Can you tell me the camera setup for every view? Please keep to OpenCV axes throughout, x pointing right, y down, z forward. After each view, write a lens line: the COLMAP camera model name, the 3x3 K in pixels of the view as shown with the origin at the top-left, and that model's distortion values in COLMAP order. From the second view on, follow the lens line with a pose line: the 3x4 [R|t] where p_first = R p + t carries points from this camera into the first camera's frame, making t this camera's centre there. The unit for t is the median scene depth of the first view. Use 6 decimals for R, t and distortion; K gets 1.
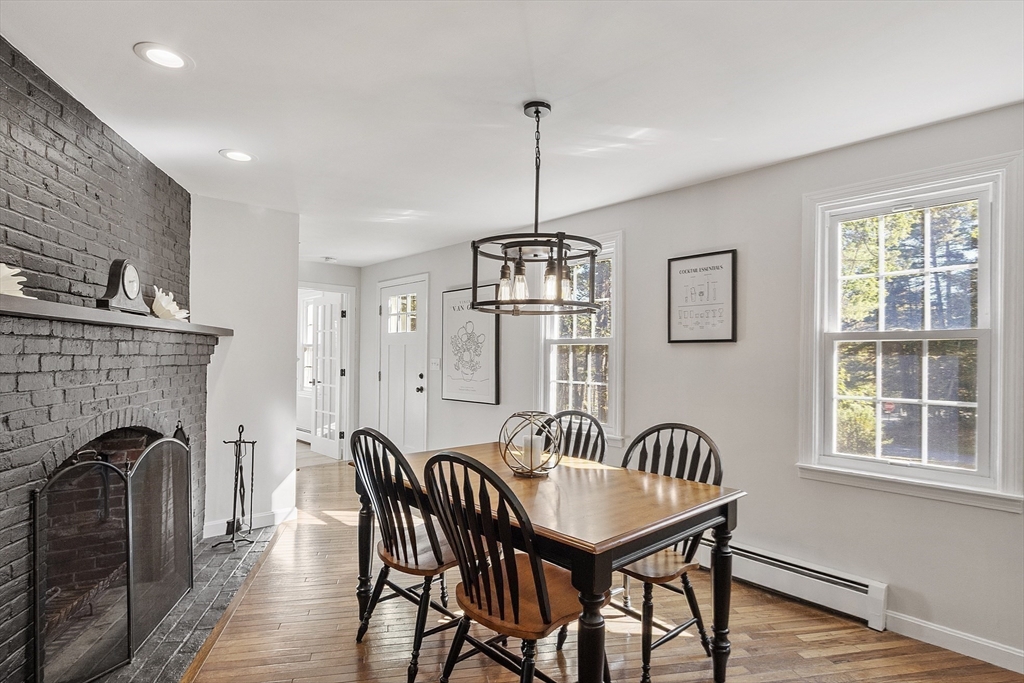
lens RADIAL K [[535.6, 0, 516.9], [0, 535.6, 347.1], [0, 0, 1]] dist [0.002404, -0.000172]
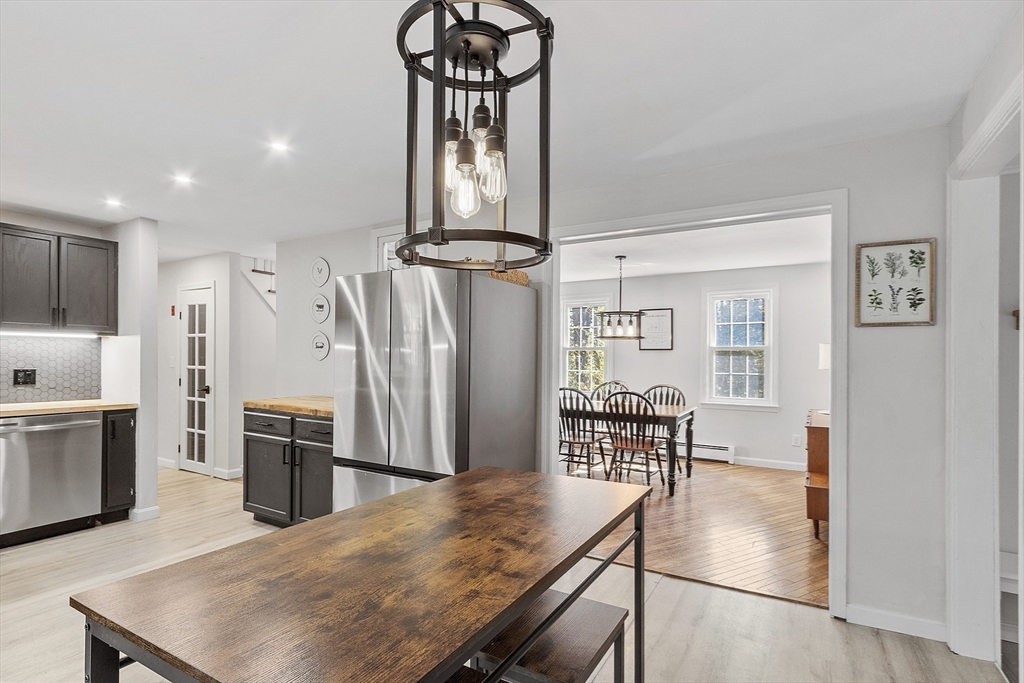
lens RADIAL K [[535.6, 0, 507.1], [0, 535.6, 344.3], [0, 0, 1]] dist [0.002404, -0.000172]
pose [[0.956045, 0.003204, 0.293202, -1.119939], [-0.003421, 0.999994, 0.000229, -0.040041], [-0.293200, -0.001222, 0.956050, -1.144895]]
